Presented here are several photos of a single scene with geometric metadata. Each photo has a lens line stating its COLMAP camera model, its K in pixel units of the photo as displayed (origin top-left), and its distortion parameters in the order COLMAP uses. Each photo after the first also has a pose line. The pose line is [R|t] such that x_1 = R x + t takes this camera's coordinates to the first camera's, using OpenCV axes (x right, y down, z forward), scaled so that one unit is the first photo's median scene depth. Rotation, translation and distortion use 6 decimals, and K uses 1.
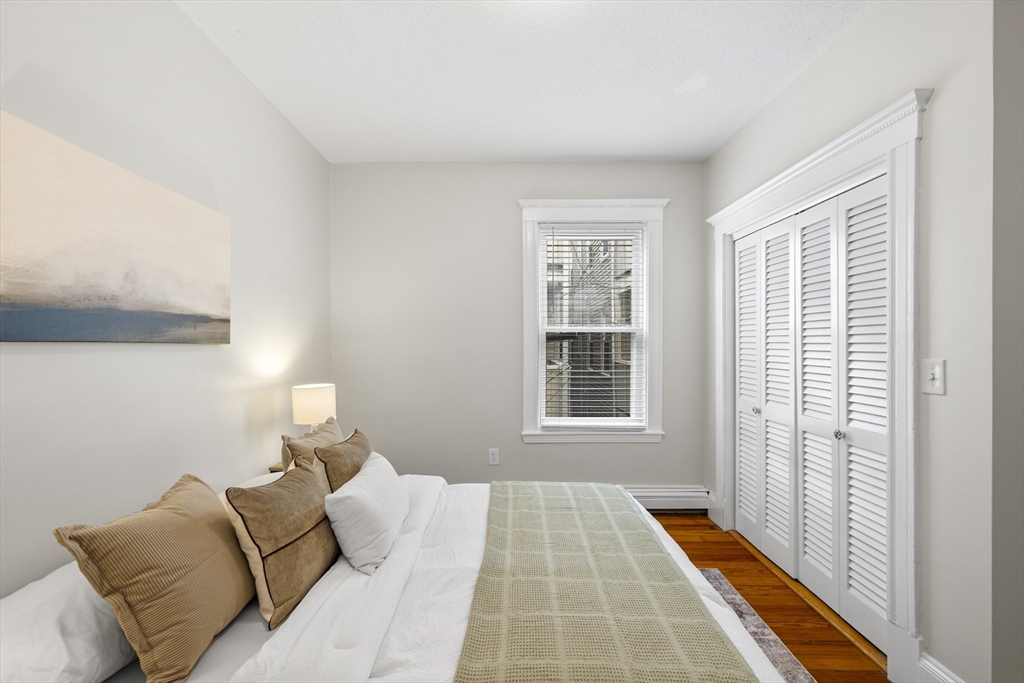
lens RADIAL K [[427.1, 0, 513.3], [0, 427.1, 348.2], [0, 0, 1]] dist [0.000428, -0.000001]
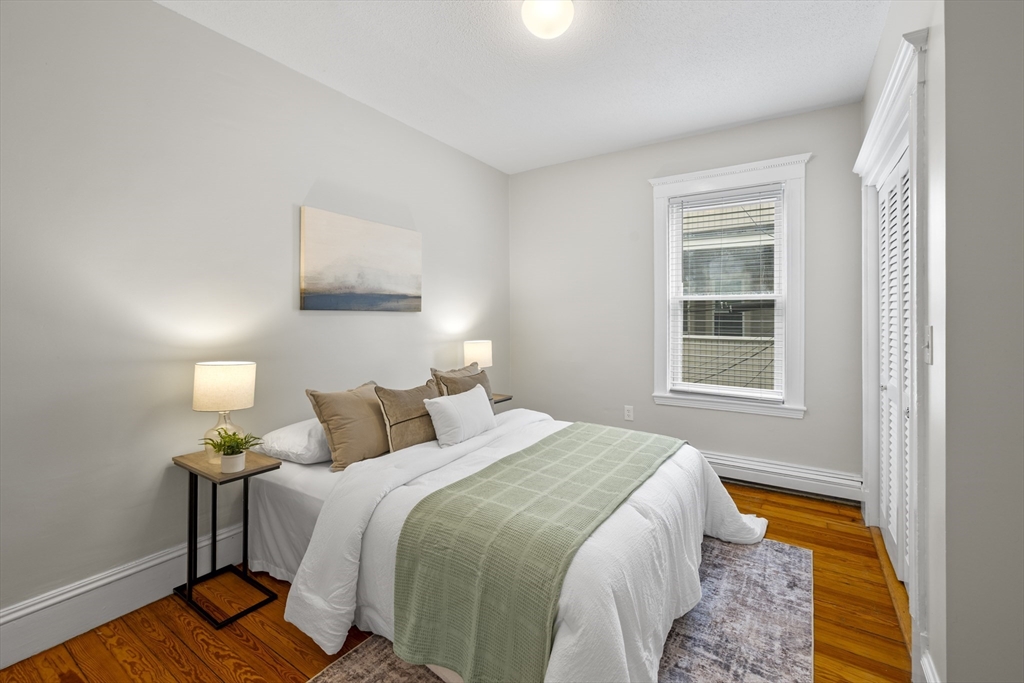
lens RADIAL K [[416.7, 0, 514.1], [0, 416.7, 318.8], [0, 0, 1]] dist [0.001269, 0.000123]
pose [[0.849422, 0.006779, -0.527671, 0.483110], [-0.005633, 0.999977, 0.003779, 0.008916], [0.527685, -0.000237, 0.849440, -0.149065]]
